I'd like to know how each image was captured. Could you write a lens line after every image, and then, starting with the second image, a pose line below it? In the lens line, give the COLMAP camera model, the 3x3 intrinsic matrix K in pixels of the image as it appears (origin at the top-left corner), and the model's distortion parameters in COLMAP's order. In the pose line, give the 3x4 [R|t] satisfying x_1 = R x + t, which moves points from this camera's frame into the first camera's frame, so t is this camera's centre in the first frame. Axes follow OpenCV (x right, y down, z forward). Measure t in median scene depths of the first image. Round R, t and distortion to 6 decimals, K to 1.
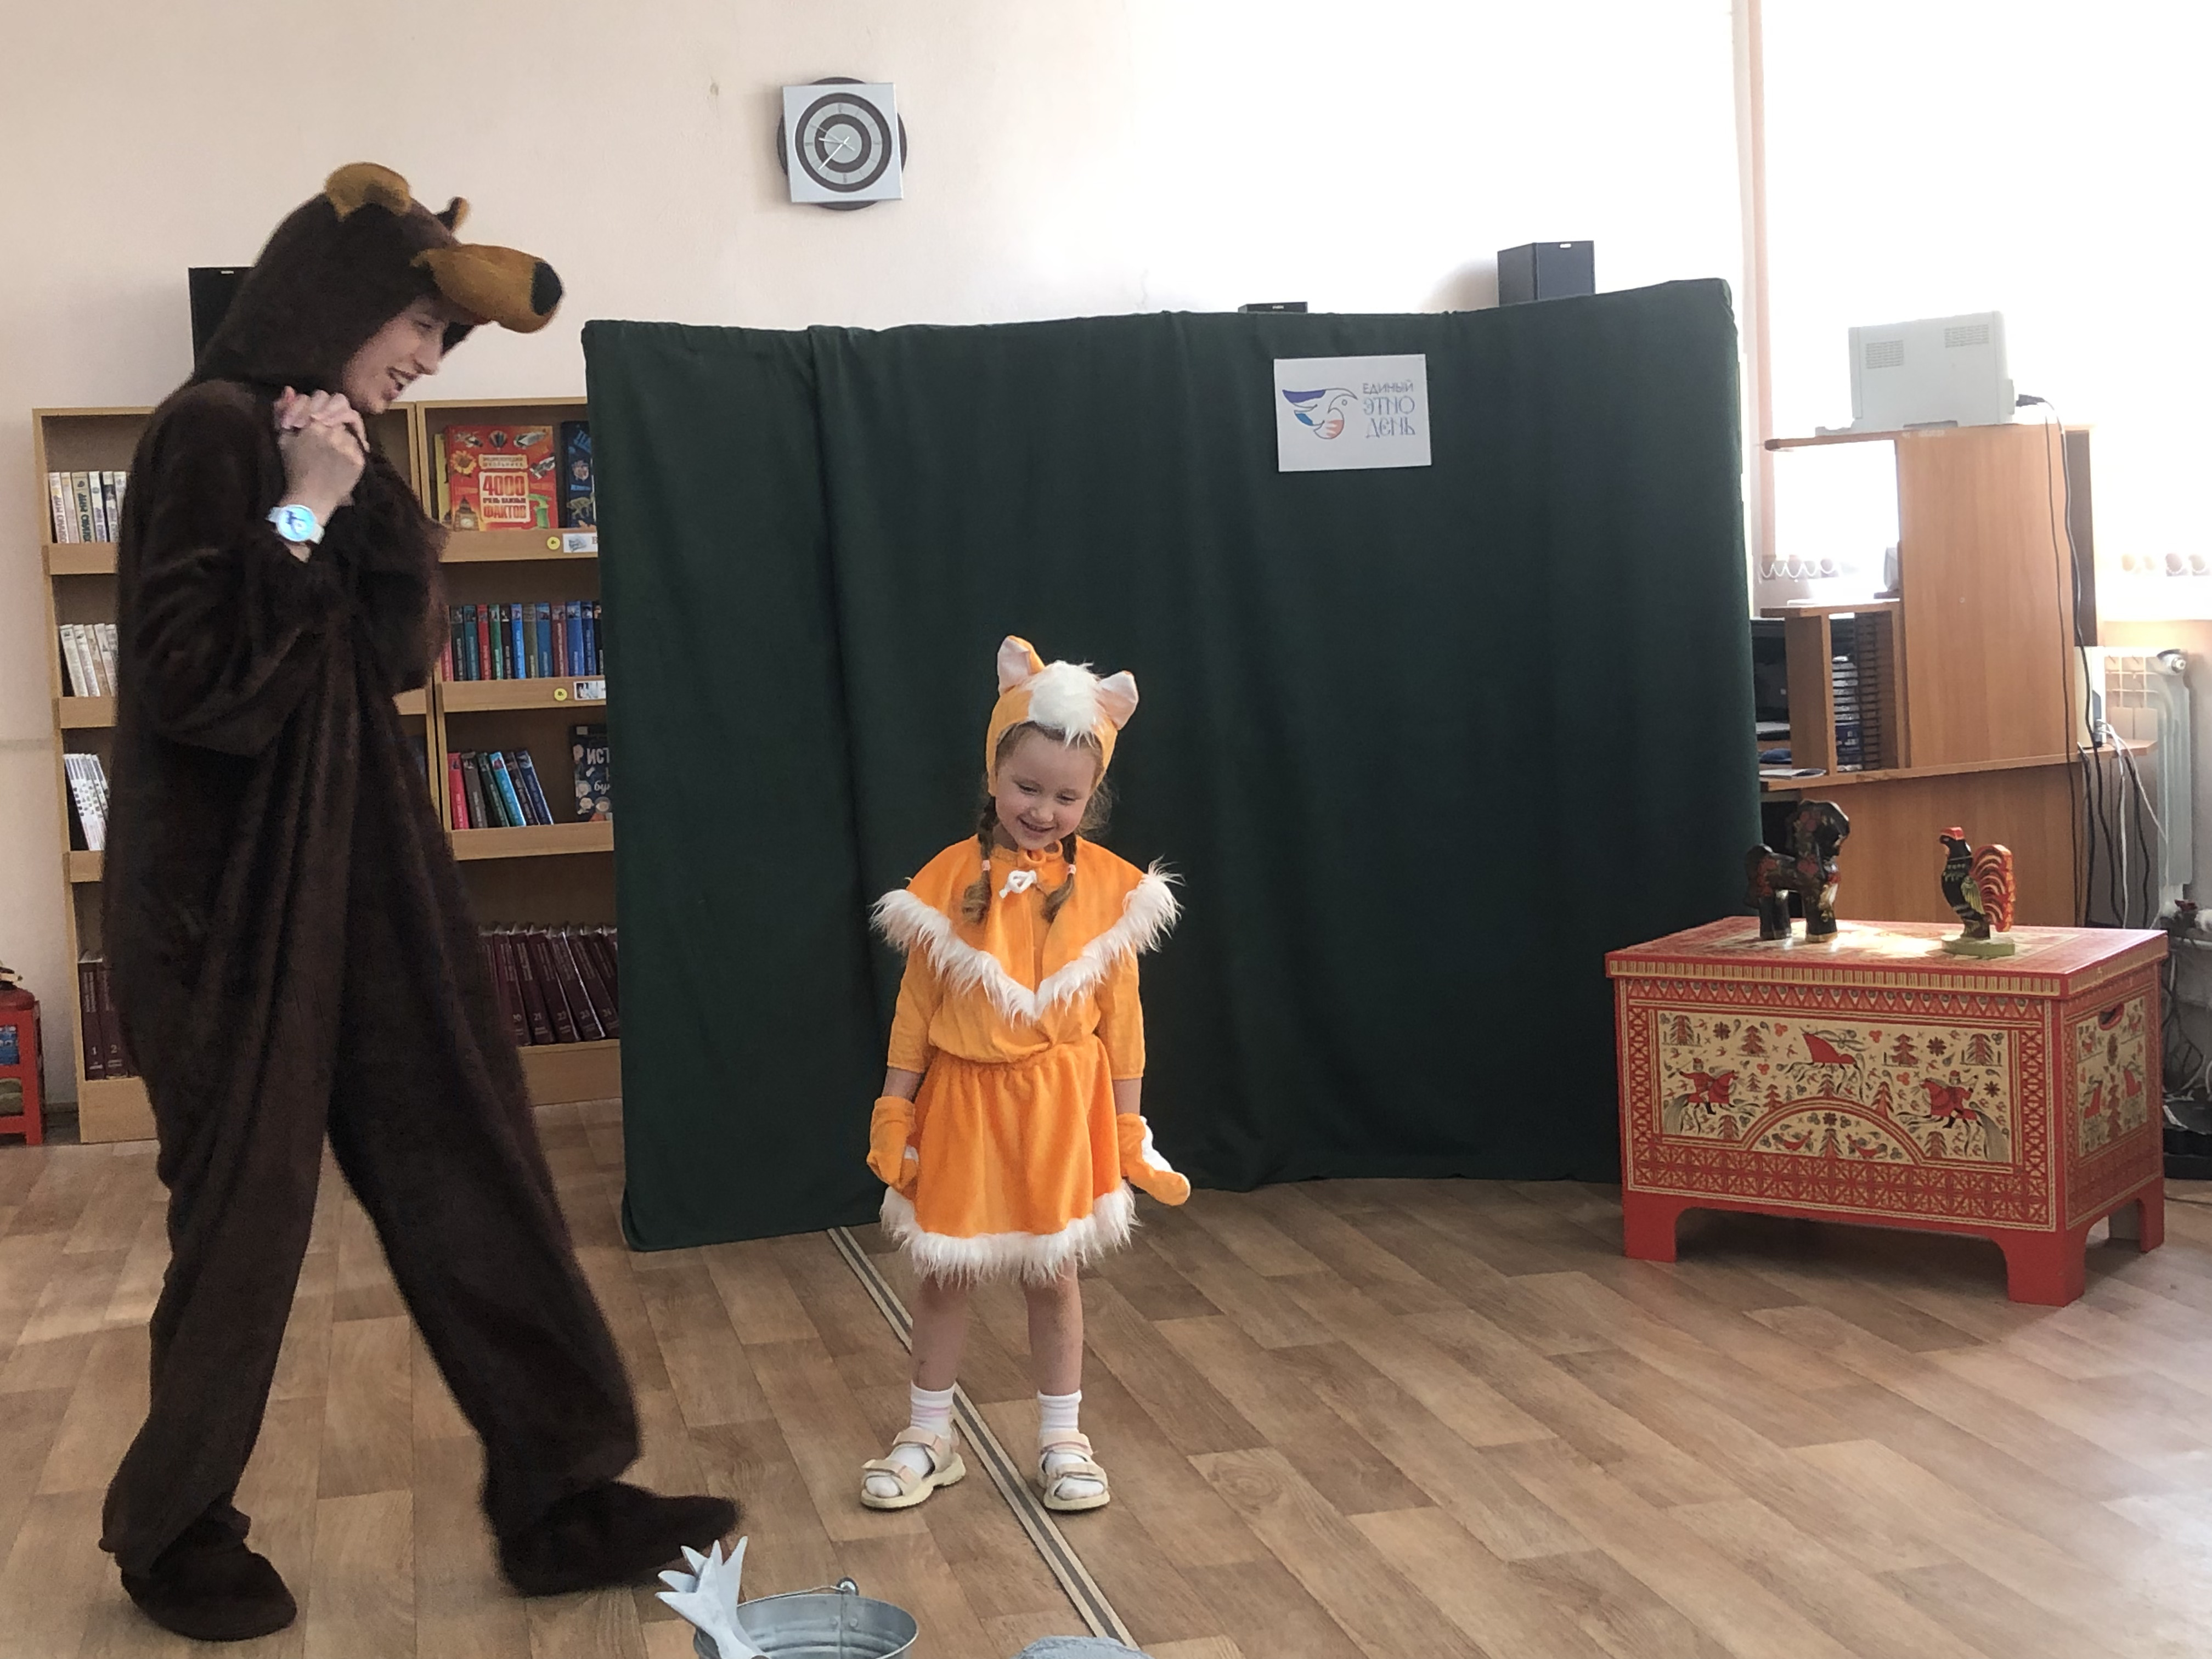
lens RADIAL K [[2973.0, 0, 1066.0], [0, 2973.0, 820.0], [0, 0, 1]] dist [0.194314, -0.772563]
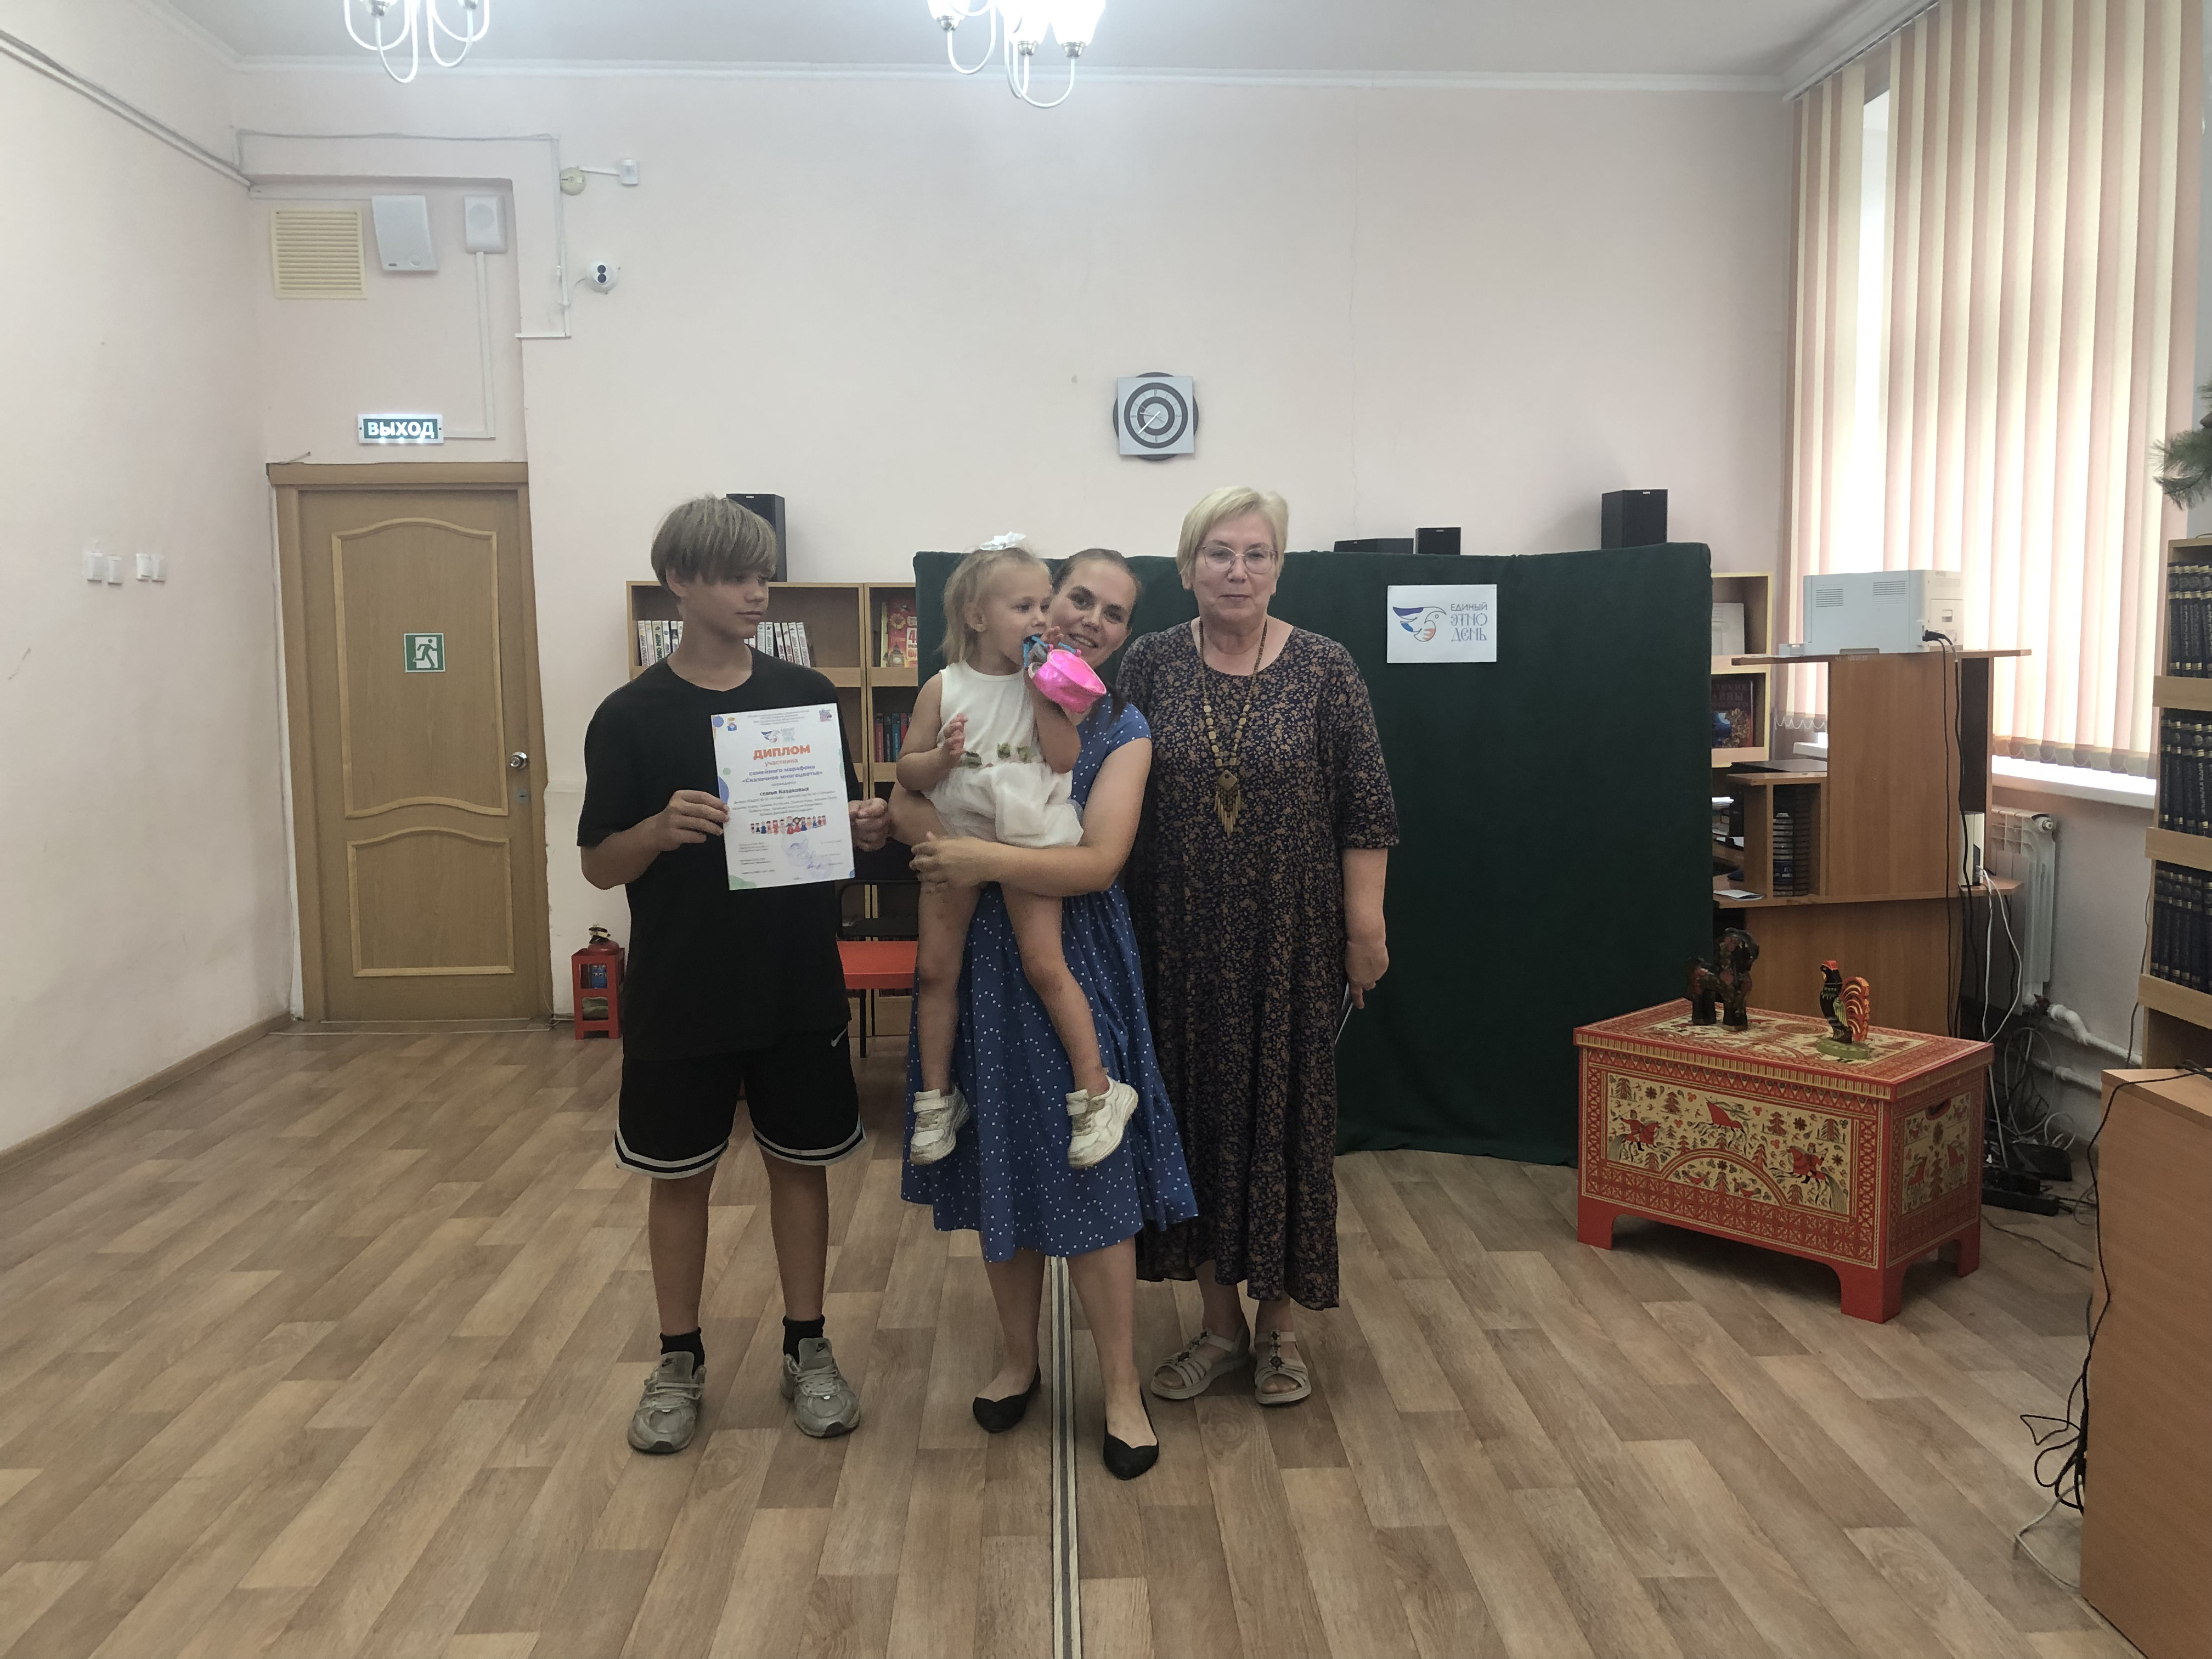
lens RADIAL K [[1819.3, 0, 1120.2], [0, 1819.3, 827.2], [0, 0, 1]] dist [0.029281, -0.095472]
pose [[0.983584, 0.055203, -0.171802, 0.114929], [-0.050451, 0.998217, 0.031911, -0.067828], [0.173257, -0.022719, 0.984615, 0.124557]]
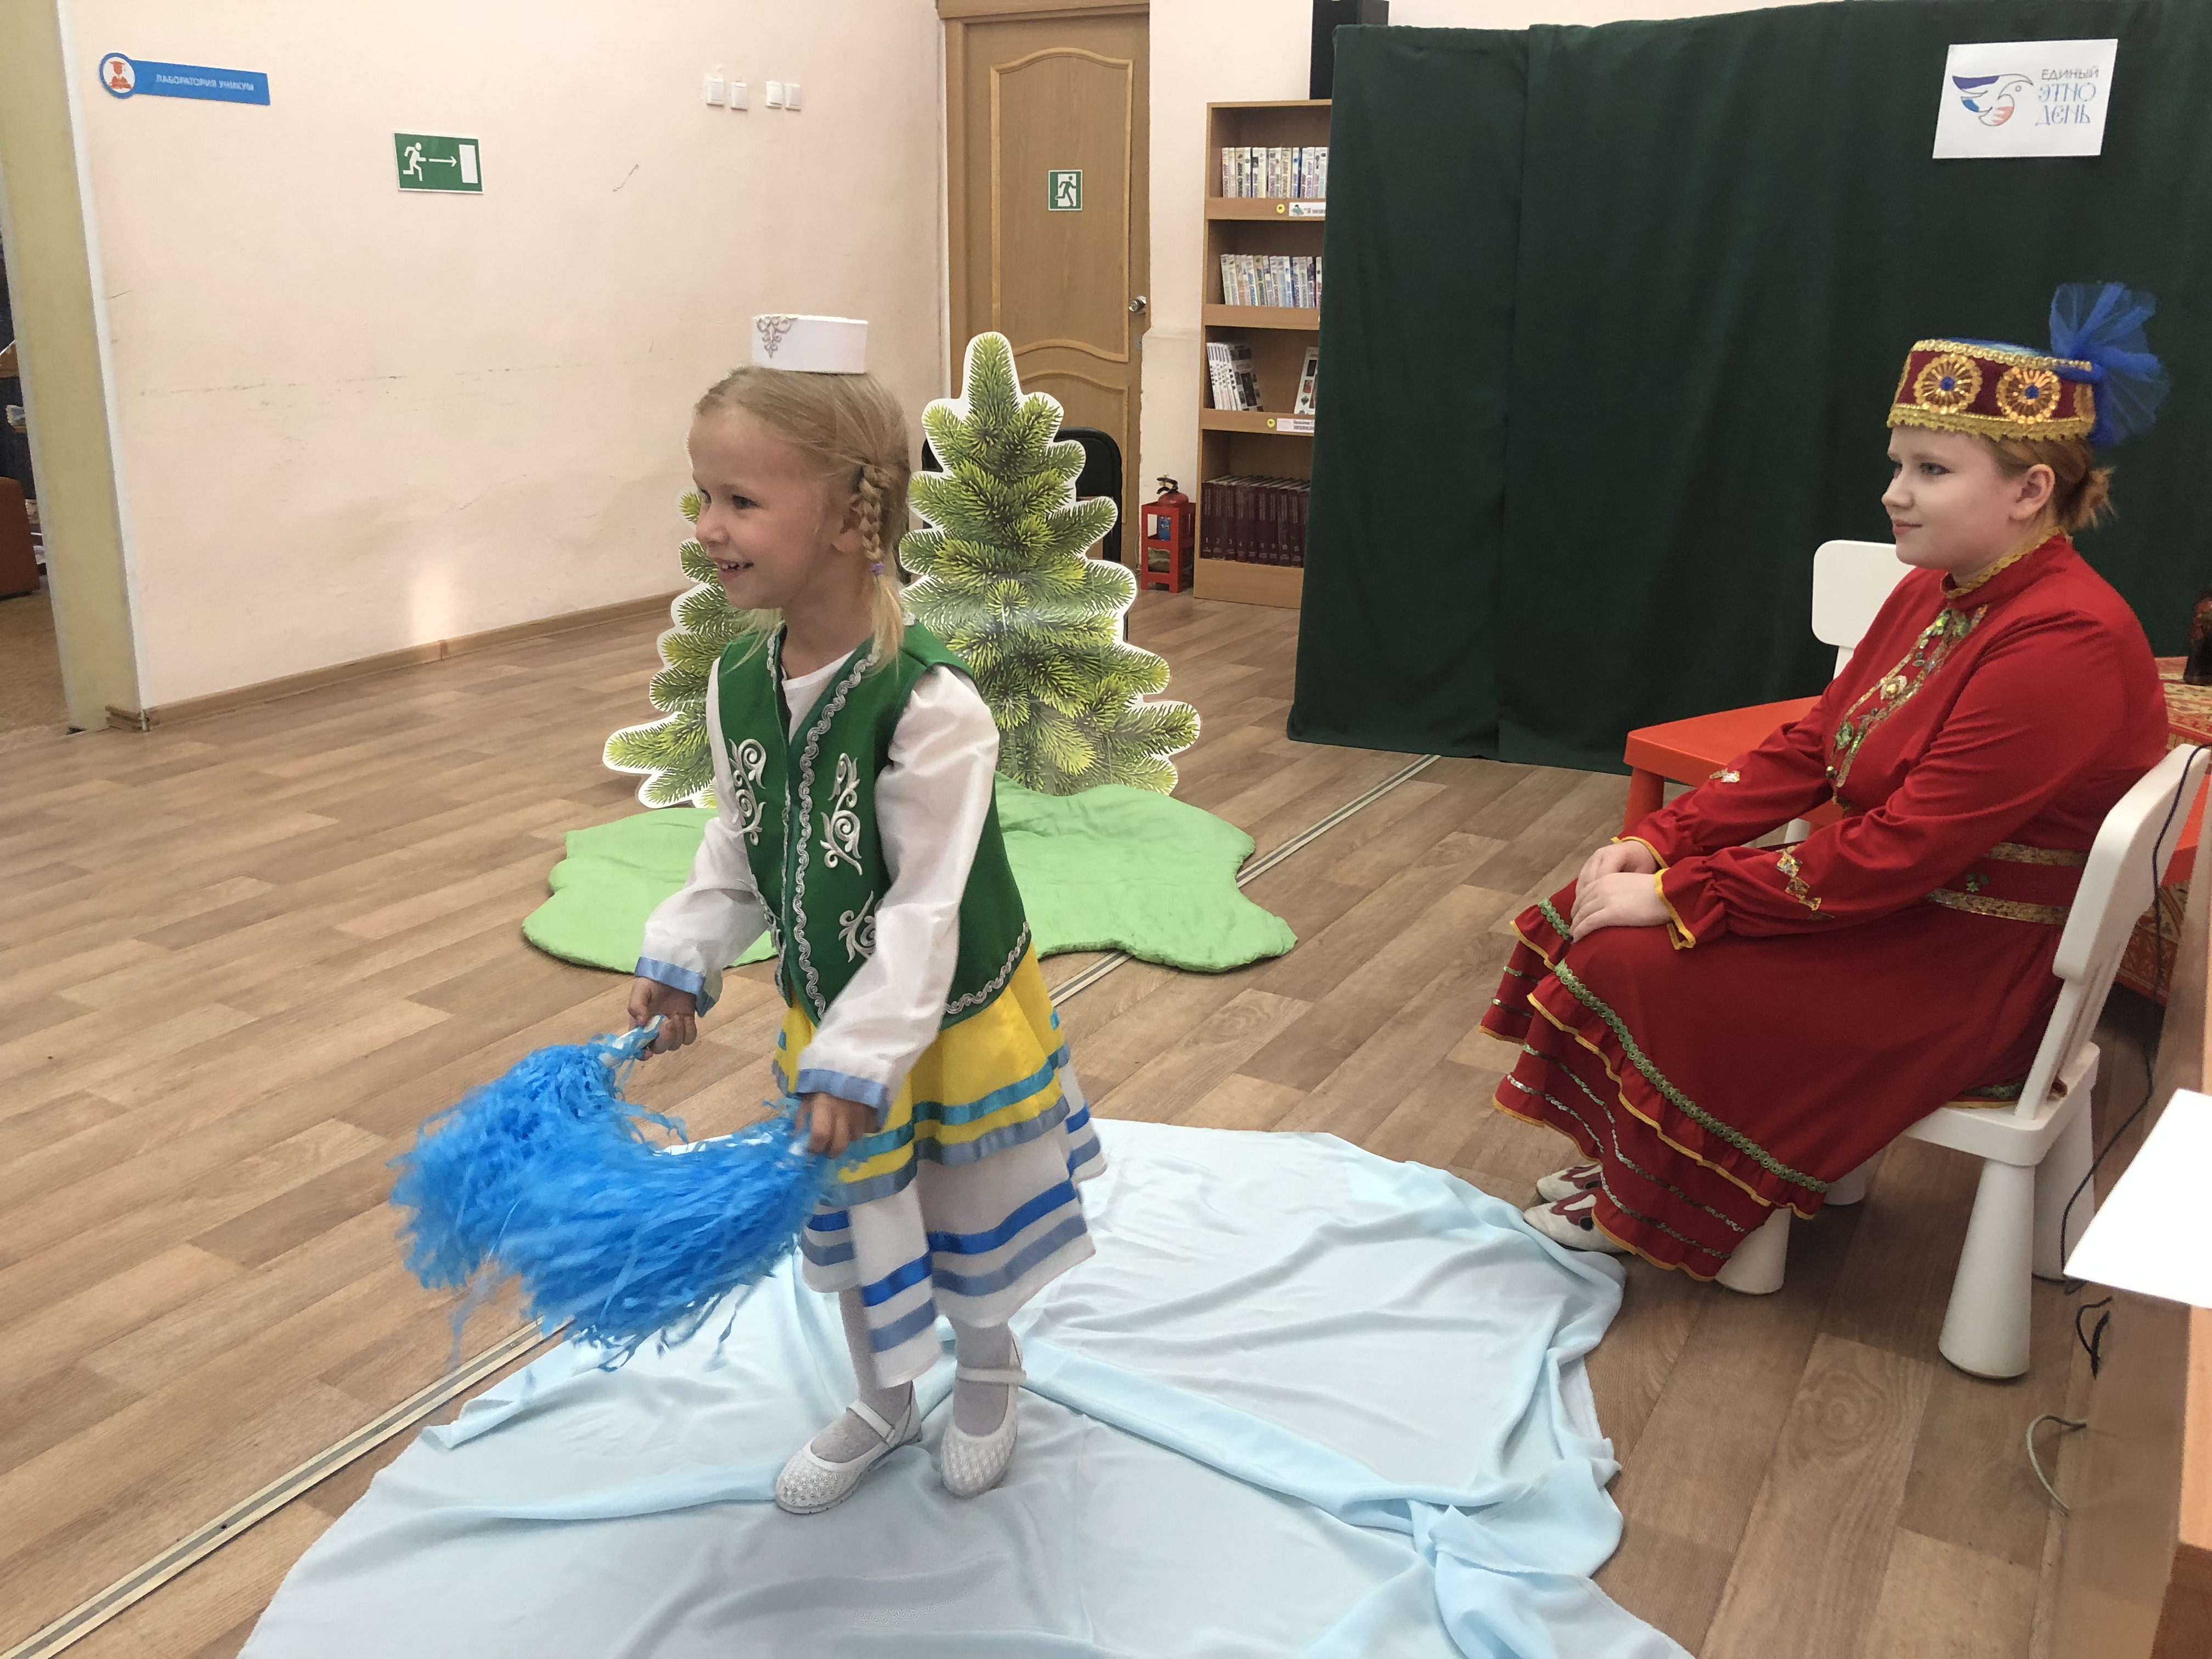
lens RADIAL K [[1814.1, 0, 1080.4], [0, 1814.1, 828.0], [0, 0, 1]] dist [0.003744, 0.001588]
pose [[0.724476, 0.255174, -0.640329, 0.376568], [-0.095117, 0.957077, 0.273783, -0.043259], [0.682706, -0.137443, 0.717650, 0.345202]]
